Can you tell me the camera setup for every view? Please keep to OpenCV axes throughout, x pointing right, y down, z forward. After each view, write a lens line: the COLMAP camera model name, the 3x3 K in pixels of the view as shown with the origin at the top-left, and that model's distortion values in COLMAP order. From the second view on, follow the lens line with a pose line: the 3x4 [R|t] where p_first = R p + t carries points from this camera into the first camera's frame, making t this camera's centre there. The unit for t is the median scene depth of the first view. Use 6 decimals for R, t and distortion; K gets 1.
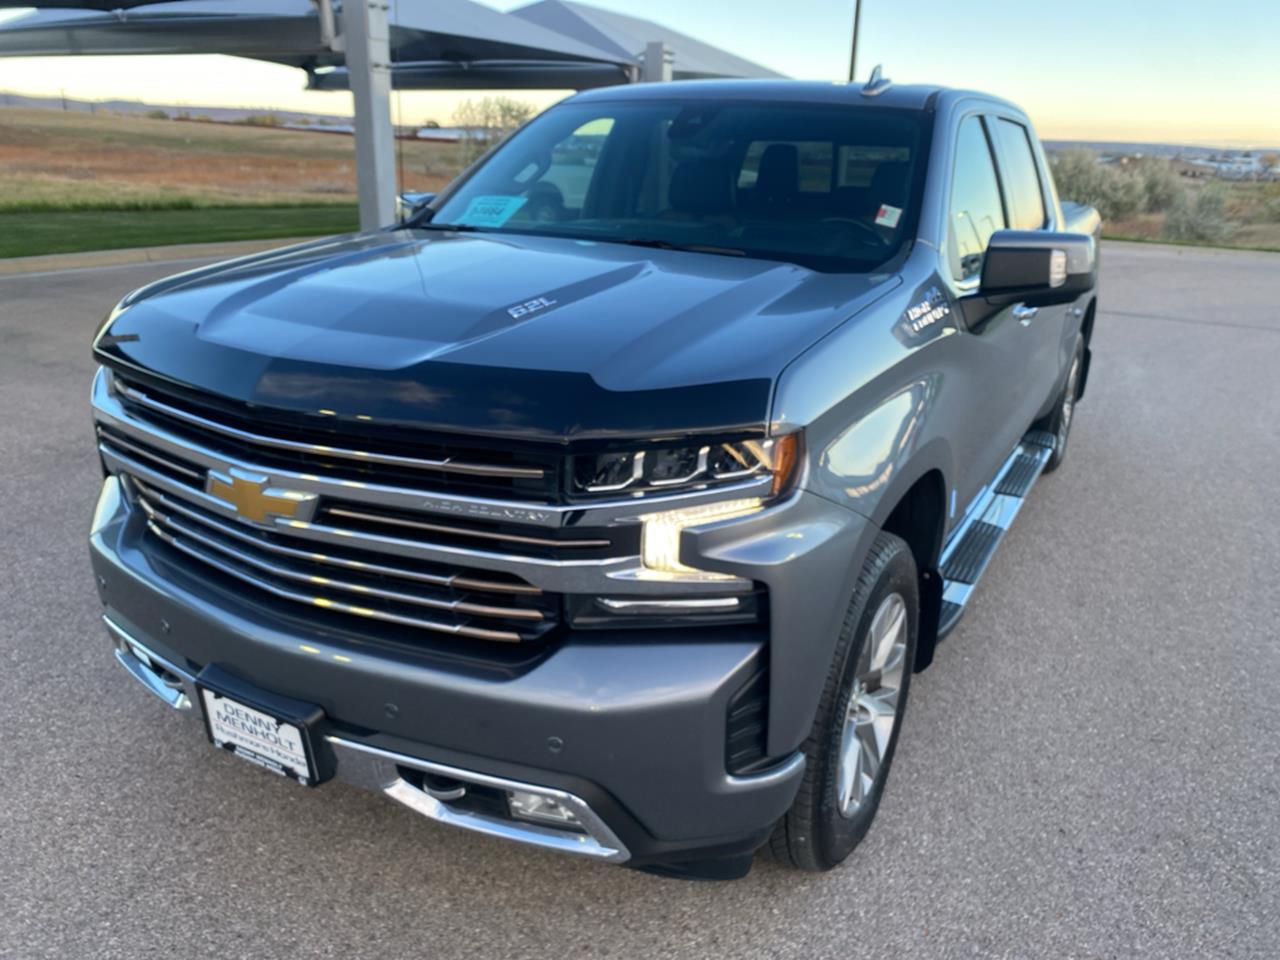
lens RADIAL K [[978.3, 0, 640.0], [0, 978.3, 480.0], [0, 0, 1]] dist [0.038149, -0.038827]
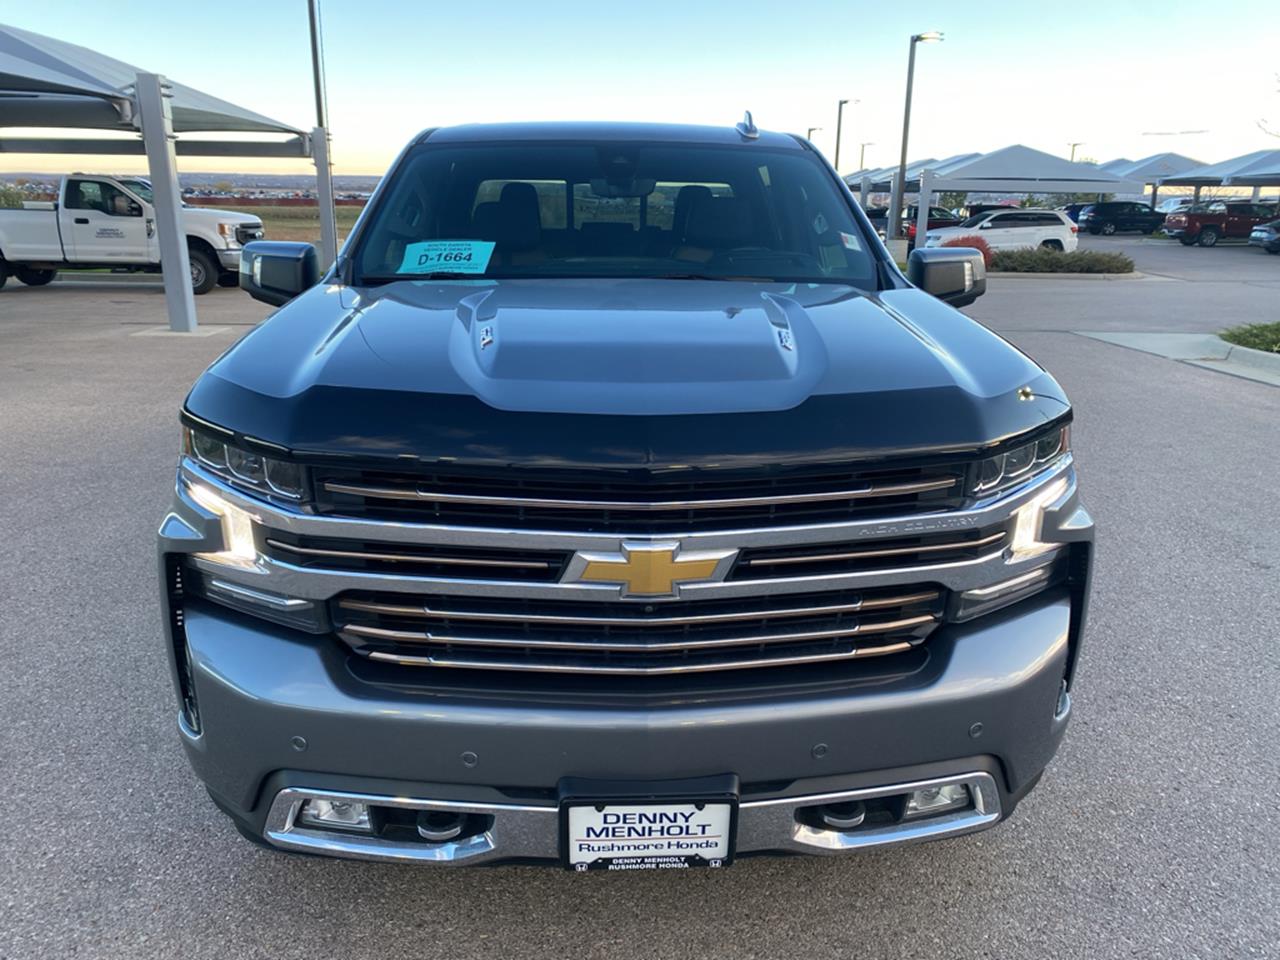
lens RADIAL K [[978.3, 0, 640.0], [0, 978.3, 480.0], [0, 0, 1]] dist [0.038149, -0.038827]
pose [[0.847642, -0.167502, 0.503435, -0.800159], [0.185540, 0.982530, 0.014508, -0.075447], [-0.497070, 0.081109, 0.863911, 0.202996]]
